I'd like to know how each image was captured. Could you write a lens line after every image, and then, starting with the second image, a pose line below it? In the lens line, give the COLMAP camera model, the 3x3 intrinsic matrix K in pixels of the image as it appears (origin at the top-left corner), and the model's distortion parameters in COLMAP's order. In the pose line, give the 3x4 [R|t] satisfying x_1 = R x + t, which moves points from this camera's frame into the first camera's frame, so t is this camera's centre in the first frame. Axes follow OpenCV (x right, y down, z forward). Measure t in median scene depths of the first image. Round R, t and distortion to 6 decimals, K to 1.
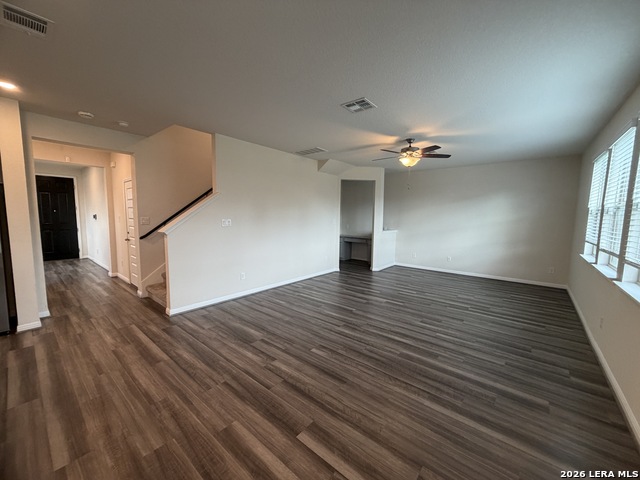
lens RADIAL K [[255.8, 0, 315.0], [0, 255.8, 241.2], [0, 0, 1]] dist [-0.000754, -0.000166]
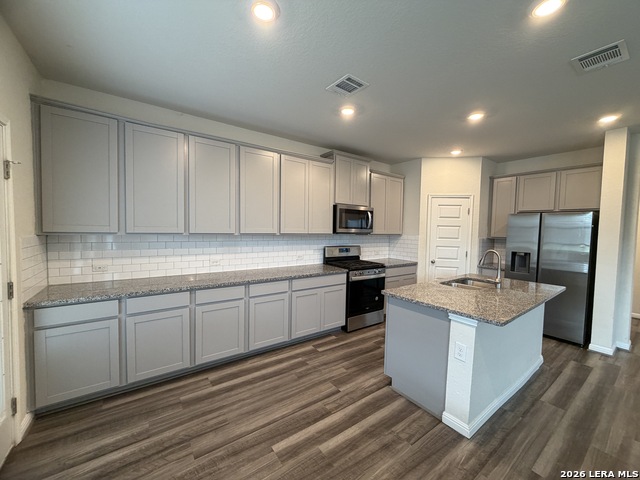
lens RADIAL K [[255.8, 0, 316.1], [0, 255.8, 237.5], [0, 0, 1]] dist [-0.000754, -0.000166]
pose [[-0.234915, 0.024368, -0.971710, 0.120274], [-0.131303, 0.989727, 0.056563, -0.011114], [0.963107, 0.140875, -0.229302, 0.117046]]
